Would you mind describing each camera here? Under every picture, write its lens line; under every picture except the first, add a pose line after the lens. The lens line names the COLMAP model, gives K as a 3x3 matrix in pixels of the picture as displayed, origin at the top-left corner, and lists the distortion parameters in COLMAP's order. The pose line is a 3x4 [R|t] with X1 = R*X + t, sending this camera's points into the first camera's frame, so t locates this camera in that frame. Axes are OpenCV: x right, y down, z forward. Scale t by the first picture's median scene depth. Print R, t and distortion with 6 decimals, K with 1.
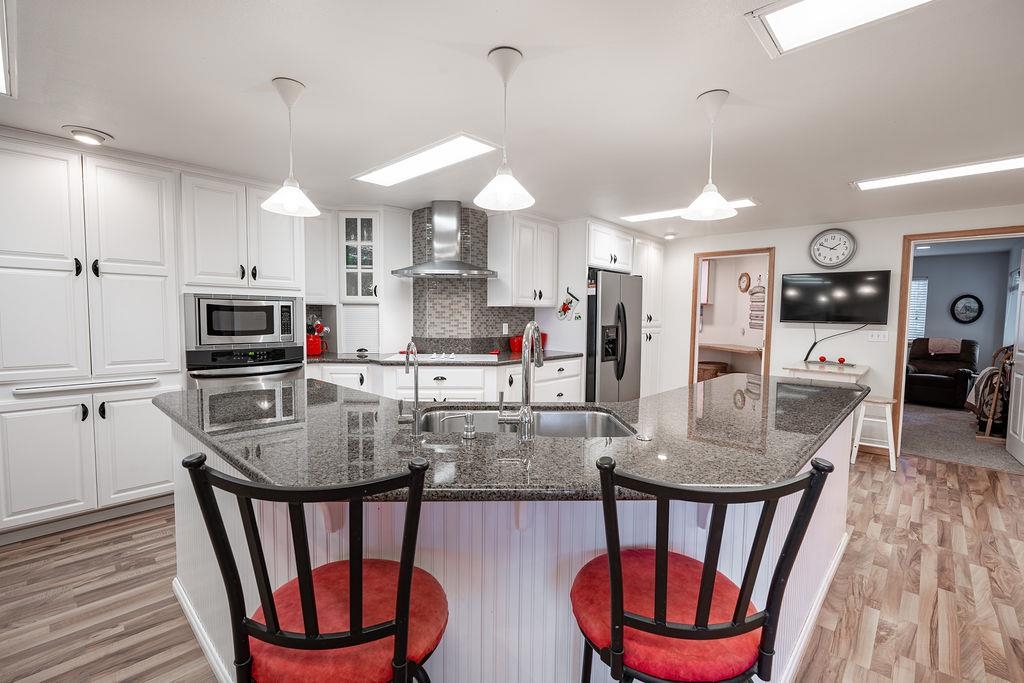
lens RADIAL K [[449.4, 0, 510.9], [0, 449.4, 344.0], [0, 0, 1]] dist [-0.004700, 0.001457]
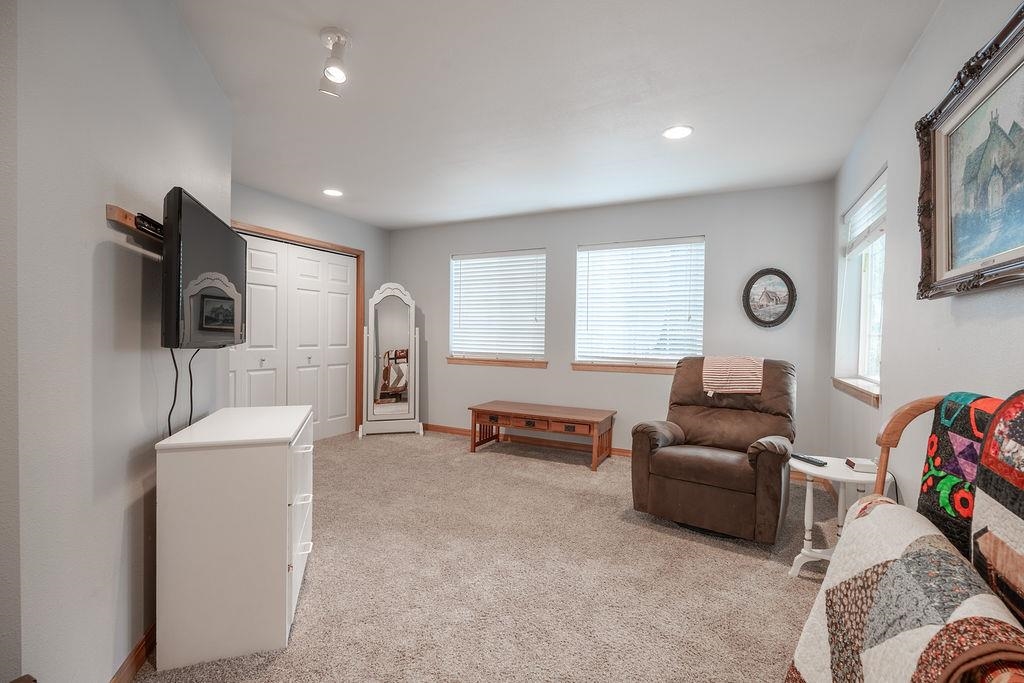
lens RADIAL K [[449.4, 0, 513.8], [0, 449.4, 336.7], [0, 0, 1]] dist [-0.004700, 0.001457]
pose [[0.962430, -0.002475, 0.271519, 1.002681], [0.018200, 0.998298, -0.055413, -0.019021], [-0.270920, 0.058273, 0.960836, 0.987613]]
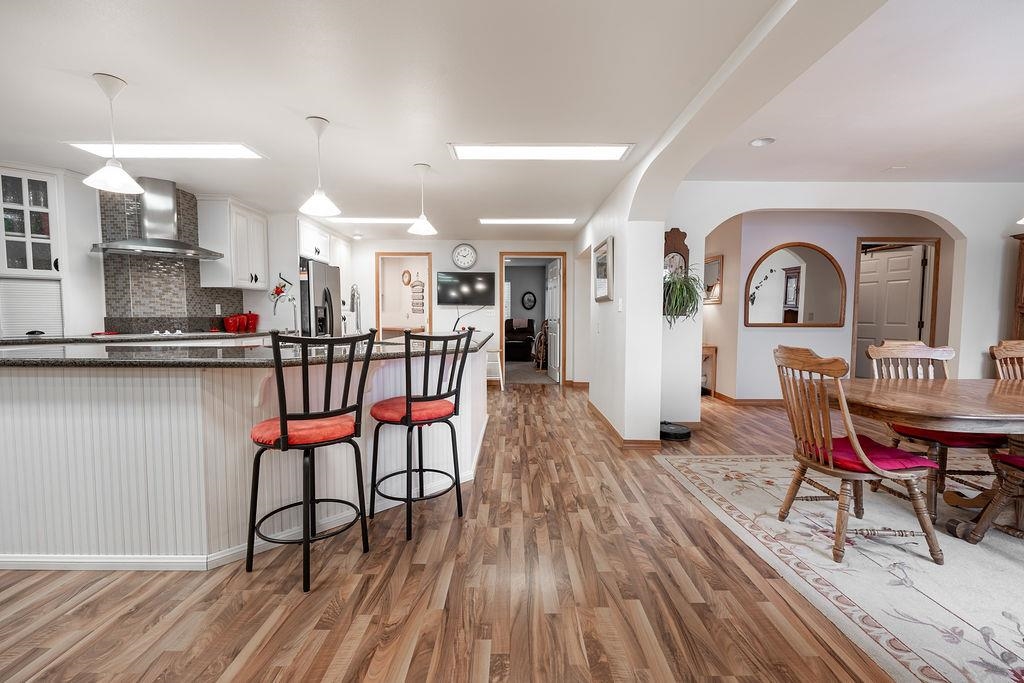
lens RADIAL K [[449.4, 0, 509.6], [0, 449.4, 341.3], [0, 0, 1]] dist [-0.004700, 0.001457]
pose [[0.732712, -0.049480, 0.678738, -0.234069], [0.049659, 0.998582, 0.019190, 0.055692], [-0.678725, 0.019645, 0.734130, -0.231712]]
